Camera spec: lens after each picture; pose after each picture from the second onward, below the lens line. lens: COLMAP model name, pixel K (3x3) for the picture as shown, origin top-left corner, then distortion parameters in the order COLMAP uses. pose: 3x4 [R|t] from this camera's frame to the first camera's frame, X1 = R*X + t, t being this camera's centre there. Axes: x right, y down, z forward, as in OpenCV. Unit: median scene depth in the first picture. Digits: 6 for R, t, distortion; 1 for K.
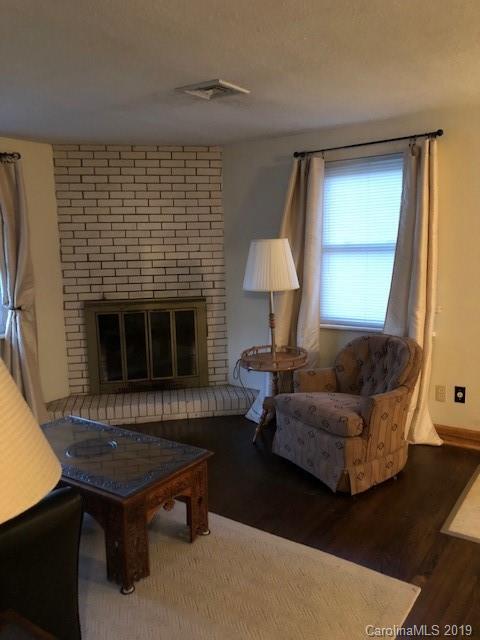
lens RADIAL K [[520.3, 0, 243.5], [0, 520.3, 319.2], [0, 0, 1]] dist [0.039144, -0.069421]
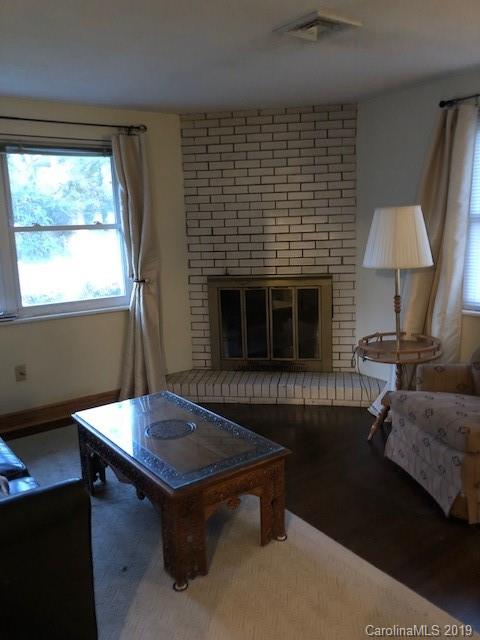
lens RADIAL K [[520.3, 0, 234.9], [0, 520.3, 325.8], [0, 0, 1]] dist [0.039144, -0.069421]
pose [[0.943050, 0.056855, -0.327756, 0.080980], [-0.038243, 0.997283, 0.062961, -0.004311], [0.330445, -0.046841, 0.942662, 0.094375]]
